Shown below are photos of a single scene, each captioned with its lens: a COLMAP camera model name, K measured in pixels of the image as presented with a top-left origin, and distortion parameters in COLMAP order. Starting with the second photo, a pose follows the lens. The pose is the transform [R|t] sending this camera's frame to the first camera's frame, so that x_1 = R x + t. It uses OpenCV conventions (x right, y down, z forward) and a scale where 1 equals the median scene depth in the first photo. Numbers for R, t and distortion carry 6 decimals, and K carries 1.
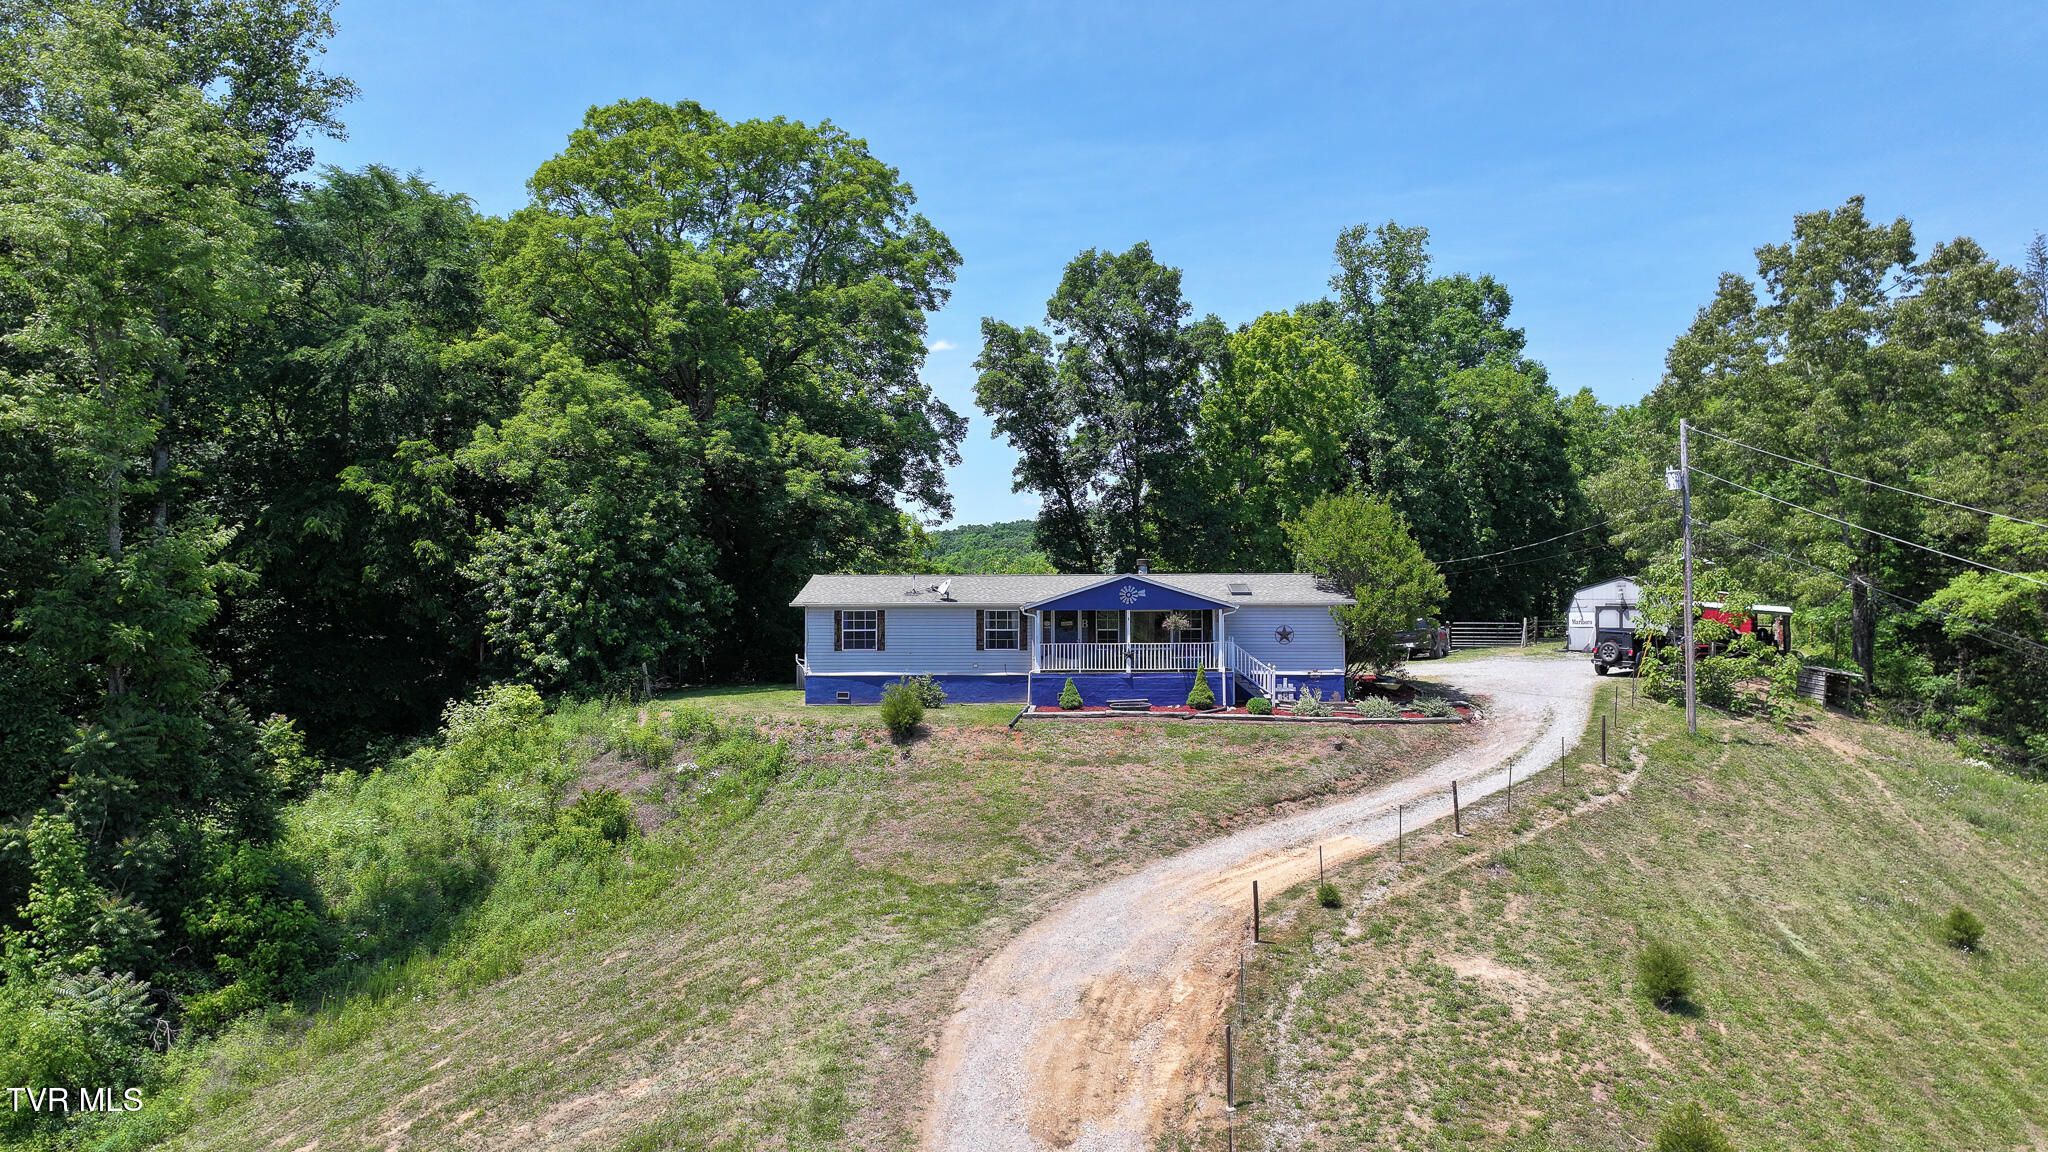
lens RADIAL K [[1447.2, 0, 1023.6], [0, 1447.2, 593.1], [0, 0, 1]] dist [0.011154, 0.003434]
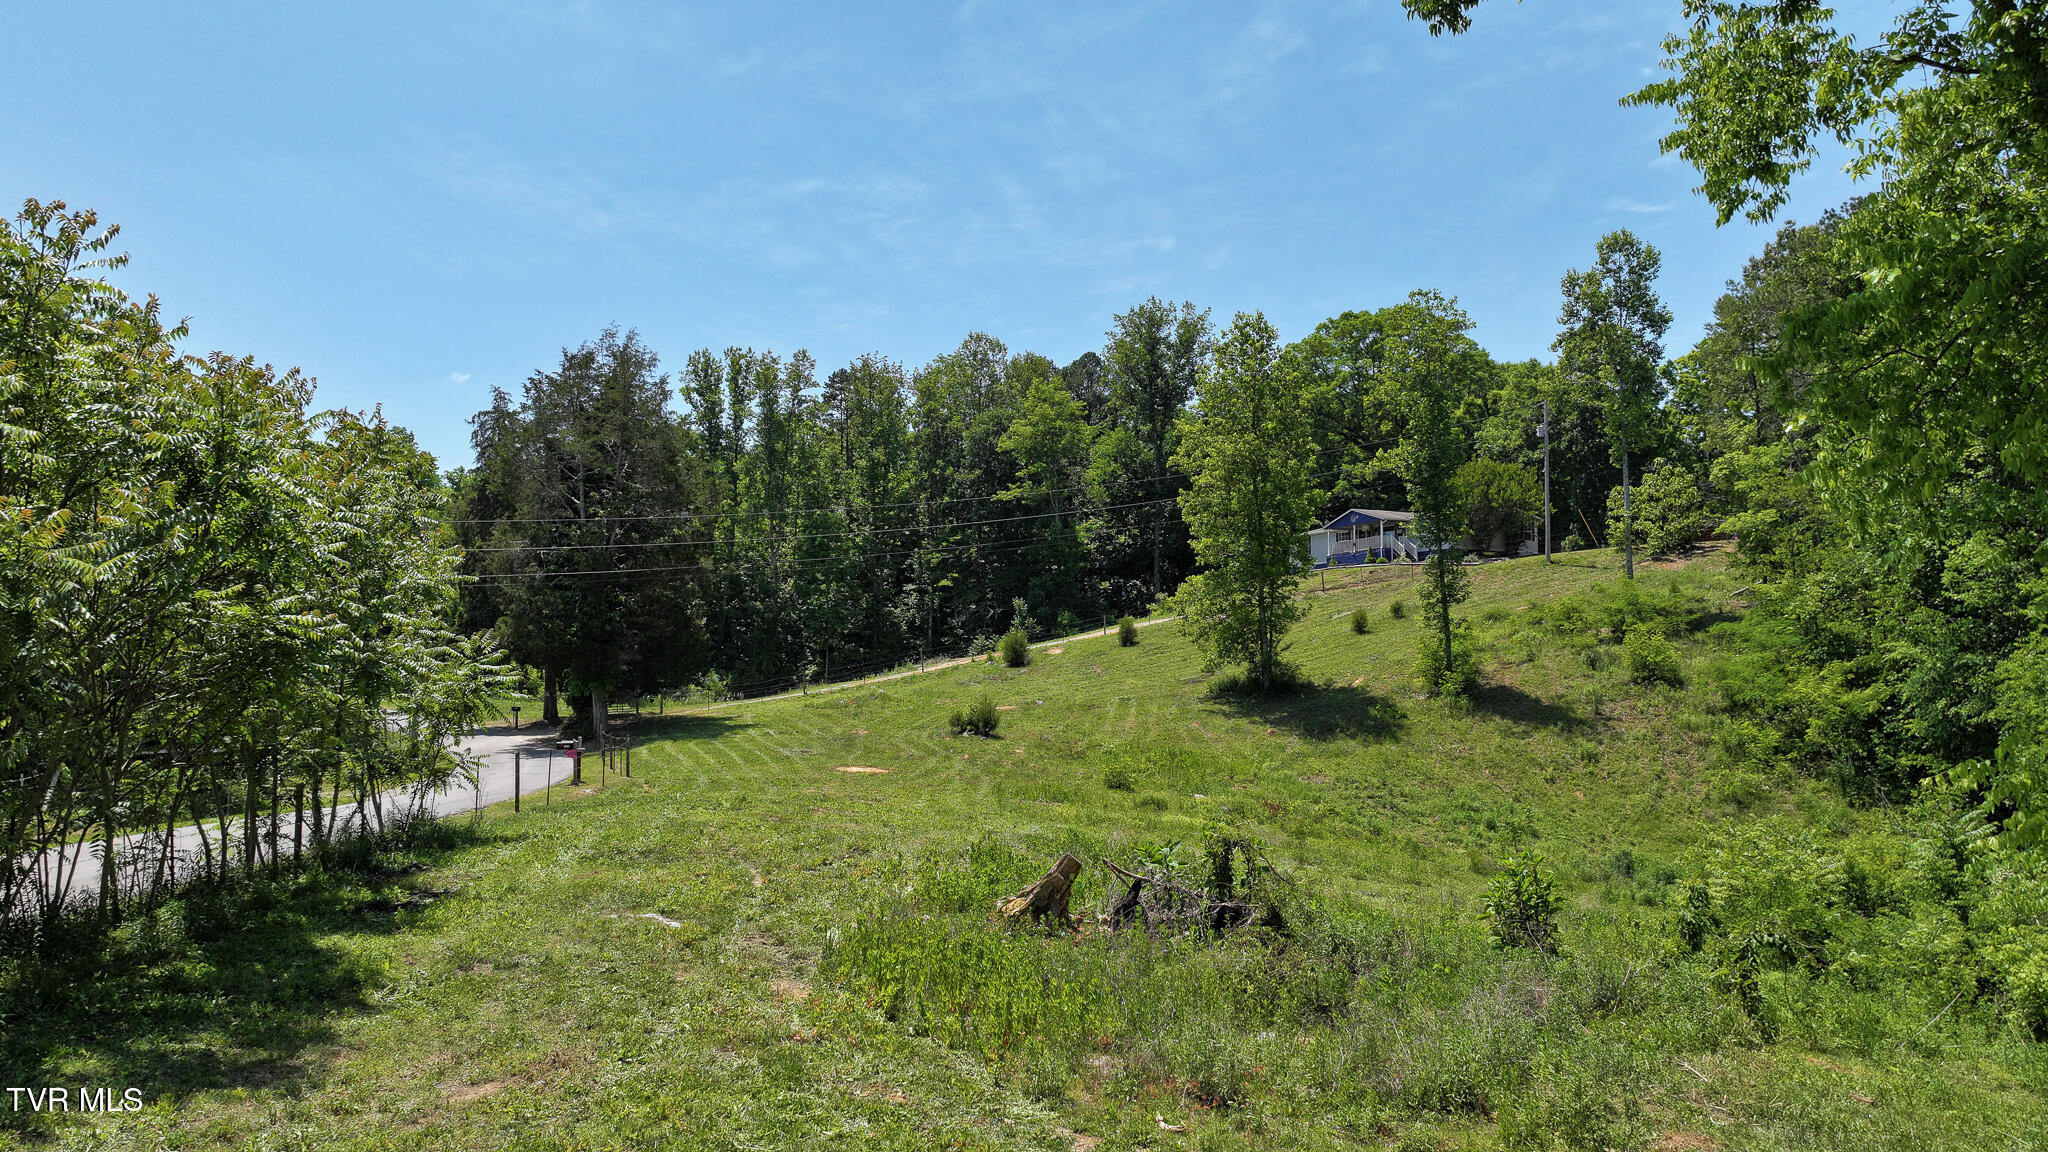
lens RADIAL K [[1447.2, 0, 1027.6], [0, 1447.2, 580.4], [0, 0, 1]] dist [0.011154, 0.003434]
pose [[0.493850, -0.057304, -0.867657, 1.687943], [0.006626, 0.998045, -0.062144, 0.223549], [0.869522, 0.024940, 0.493264, -0.532860]]
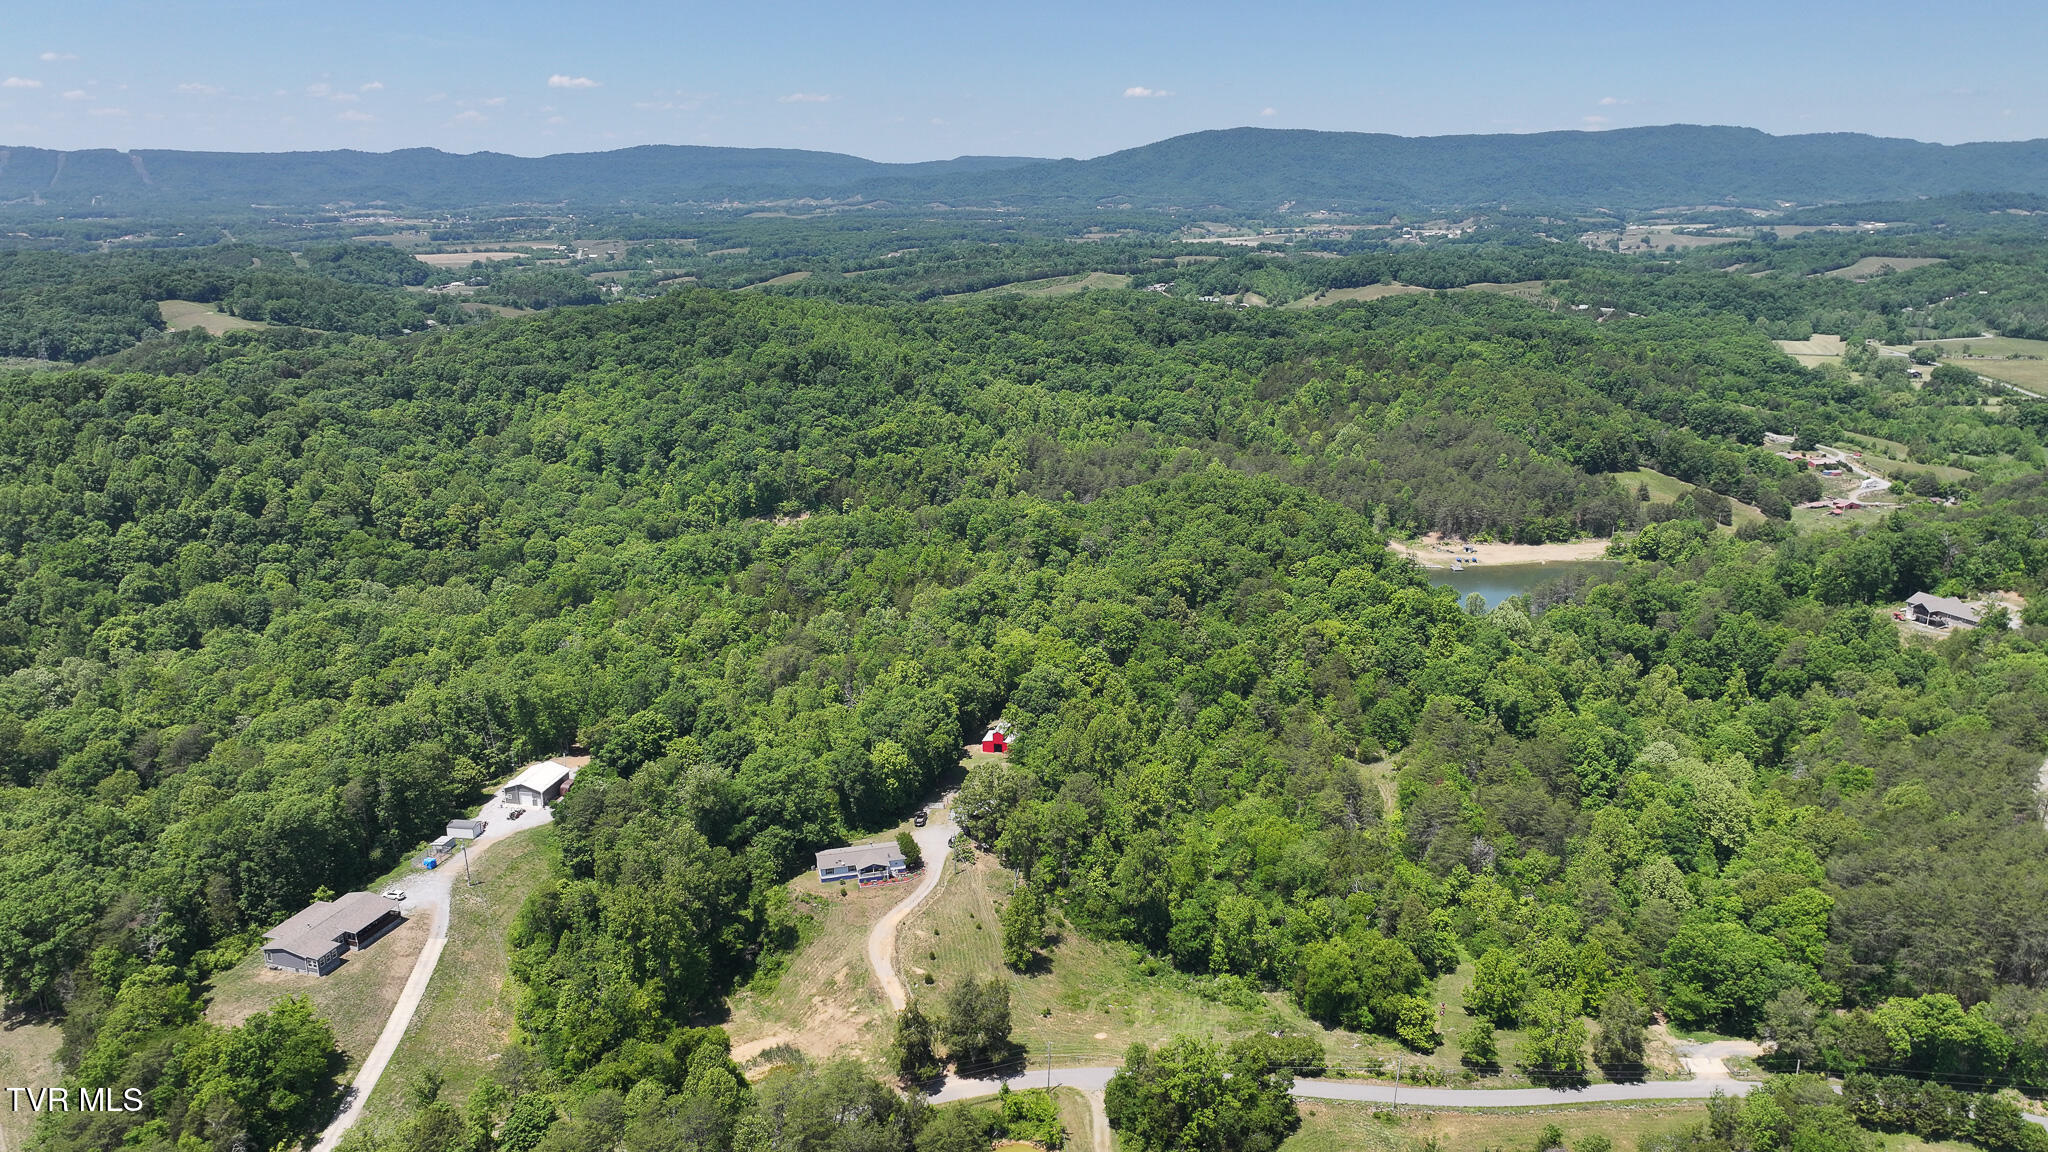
lens RADIAL K [[1447.2, 0, 1027.0], [0, 1447.2, 578.4], [0, 0, 1]] dist [0.011154, 0.003434]
pose [[0.956427, -0.083182, 0.279872, -0.950839], [0.000327, 0.958863, 0.283870, -2.983615], [-0.291972, -0.271410, 0.917109, -4.684506]]
